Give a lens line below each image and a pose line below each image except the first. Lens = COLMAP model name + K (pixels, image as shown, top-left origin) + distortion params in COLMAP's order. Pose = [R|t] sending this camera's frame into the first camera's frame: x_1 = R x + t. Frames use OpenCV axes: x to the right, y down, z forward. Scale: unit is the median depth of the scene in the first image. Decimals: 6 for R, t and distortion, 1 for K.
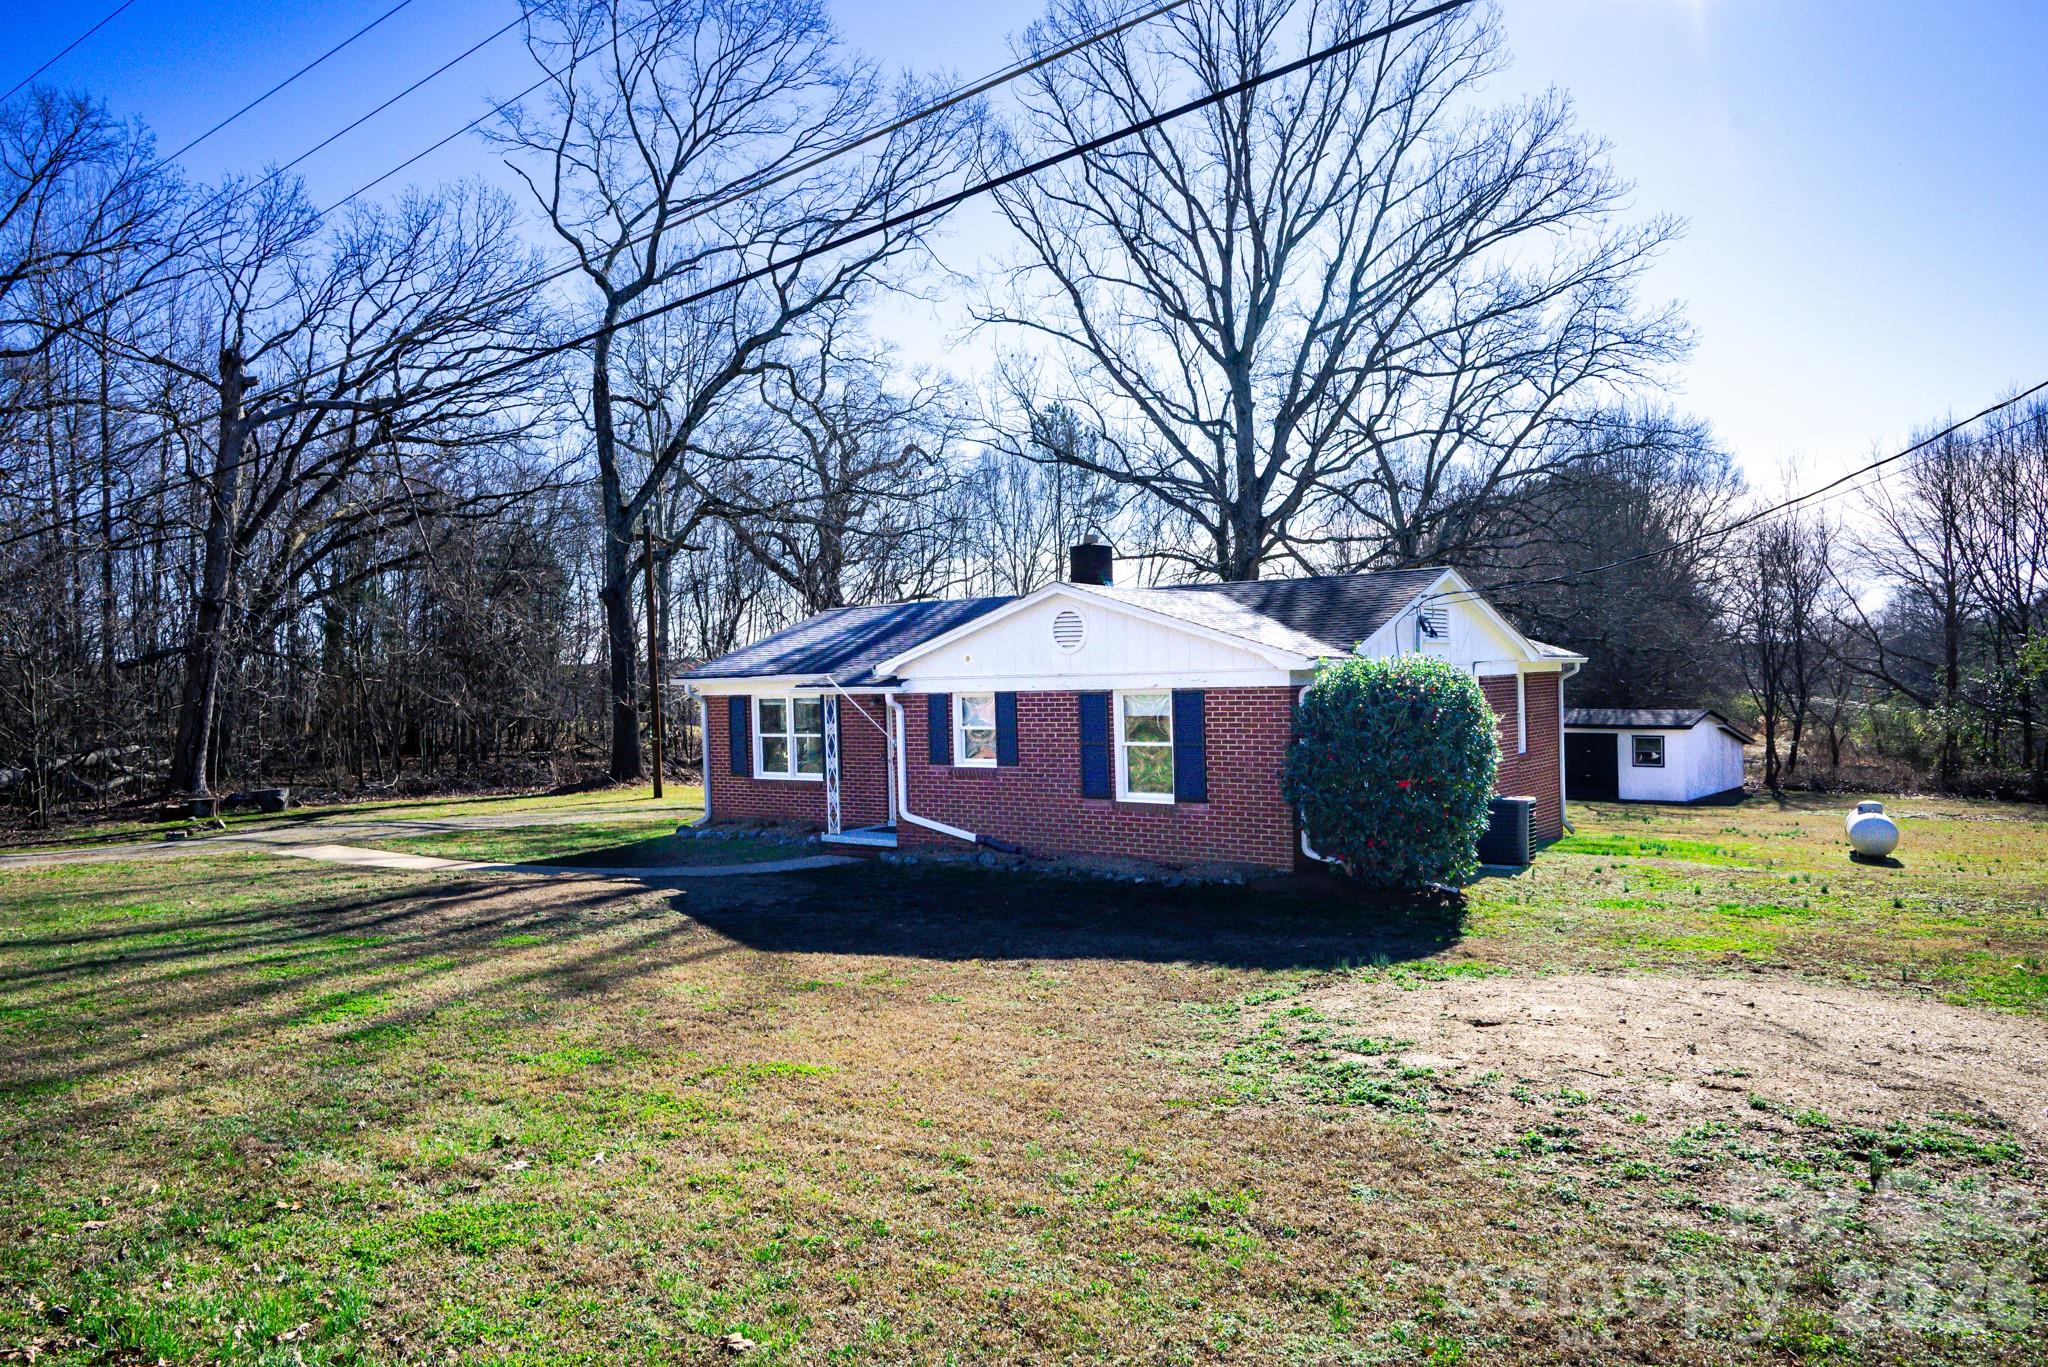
lens RADIAL K [[1385.0, 0, 1016.0], [0, 1385.0, 688.2], [0, 0, 1]] dist [-0.002666, -0.000413]
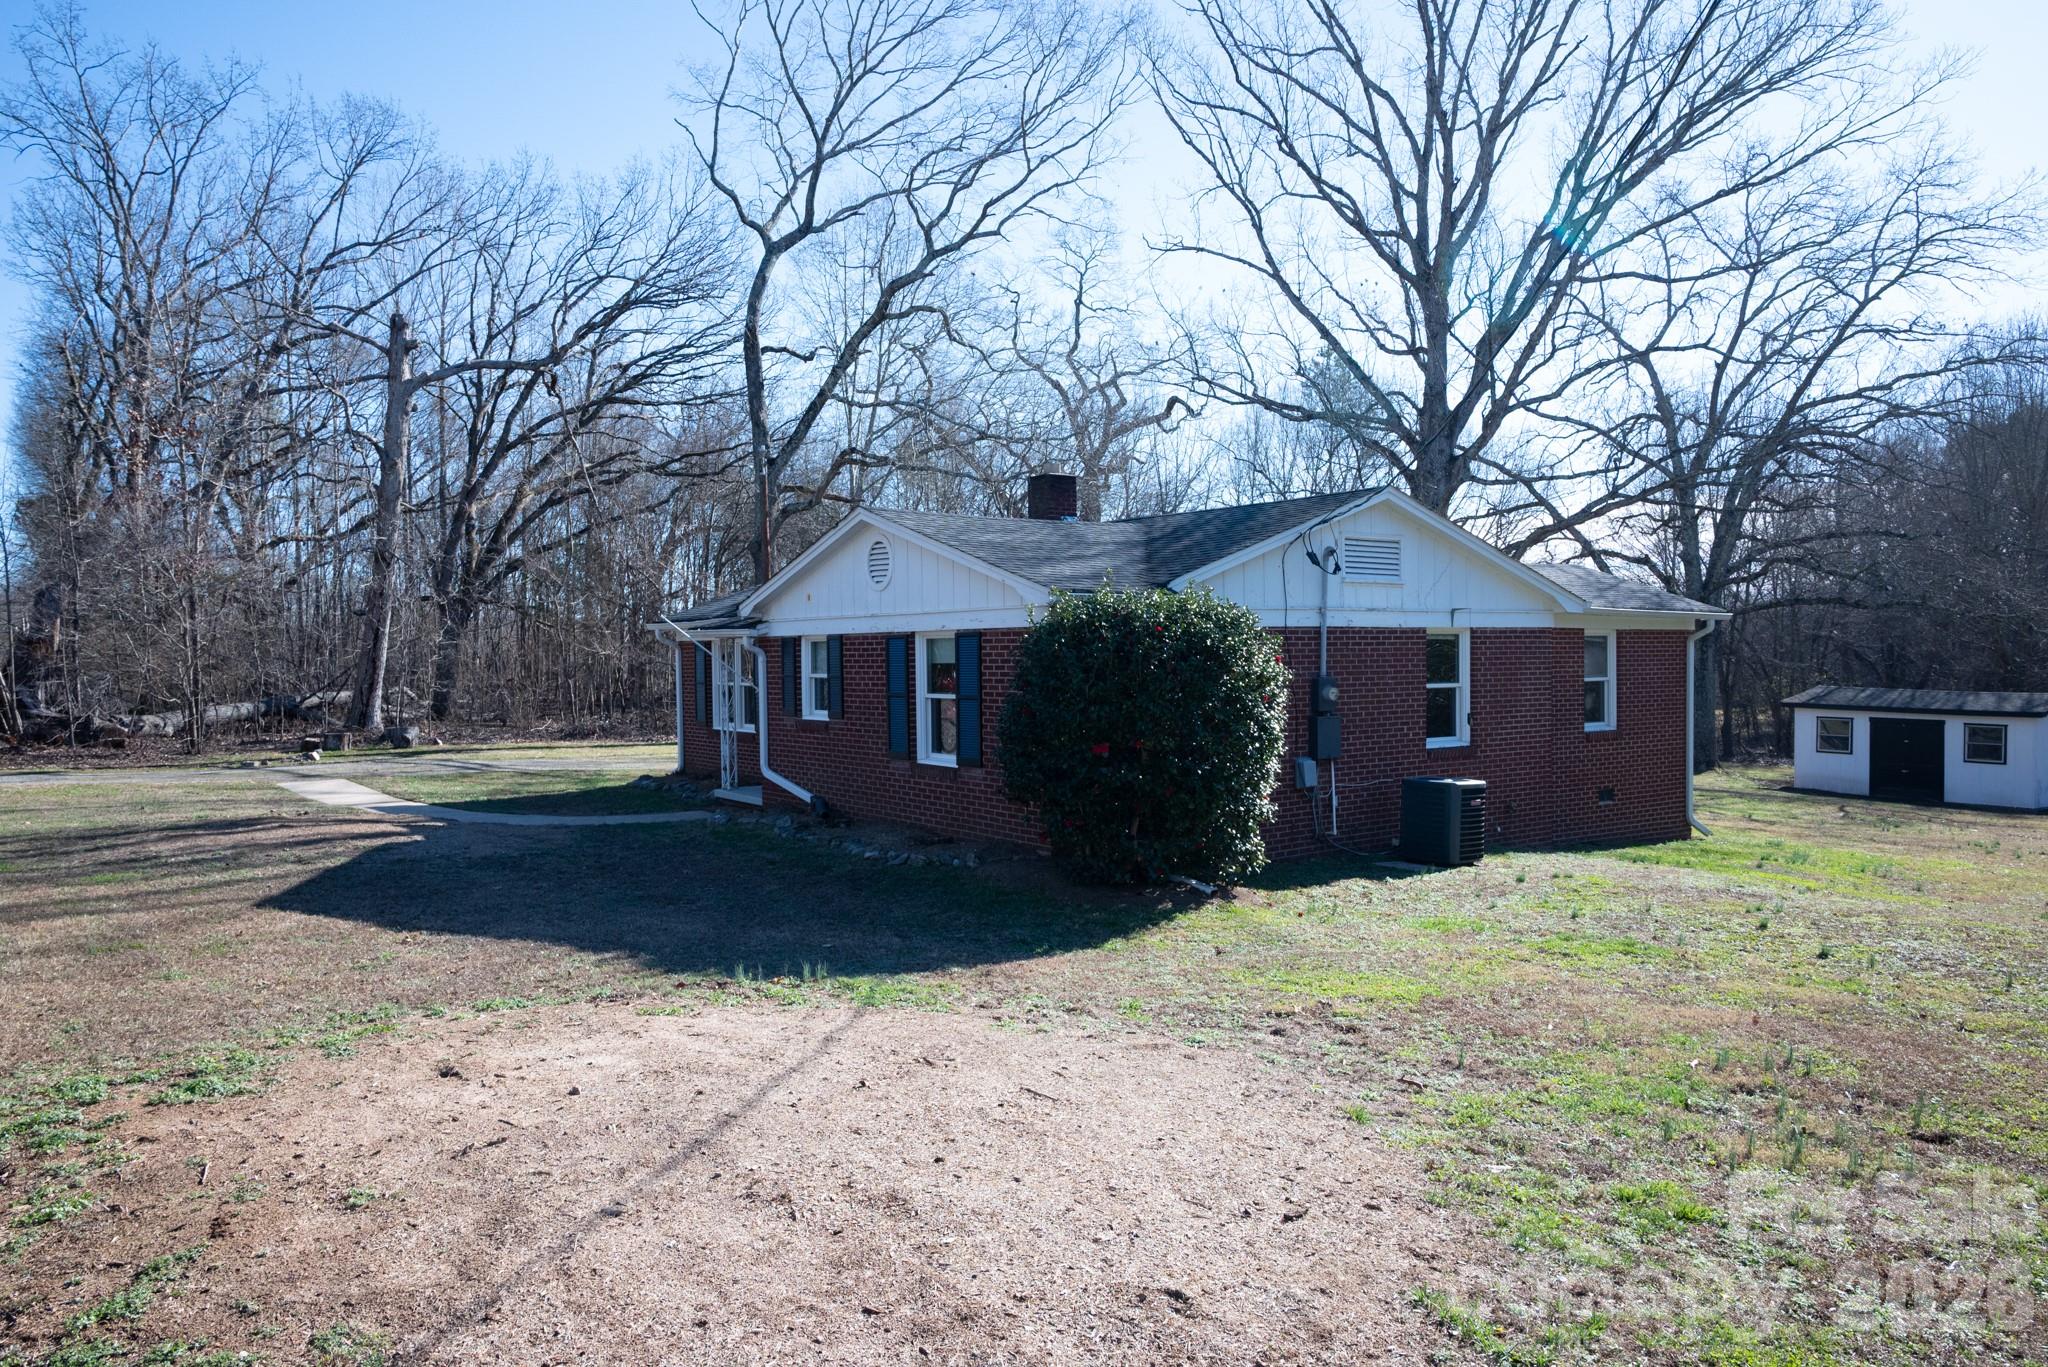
lens RADIAL K [[1385.0, 0, 1027.7], [0, 1385.0, 685.5], [0, 0, 1]] dist [-0.002666, -0.000413]
pose [[0.958613, 0.025490, -0.283568, 0.173899], [-0.020061, 0.999556, 0.022034, 0.006331], [0.284004, -0.015433, 0.958699, 0.092218]]
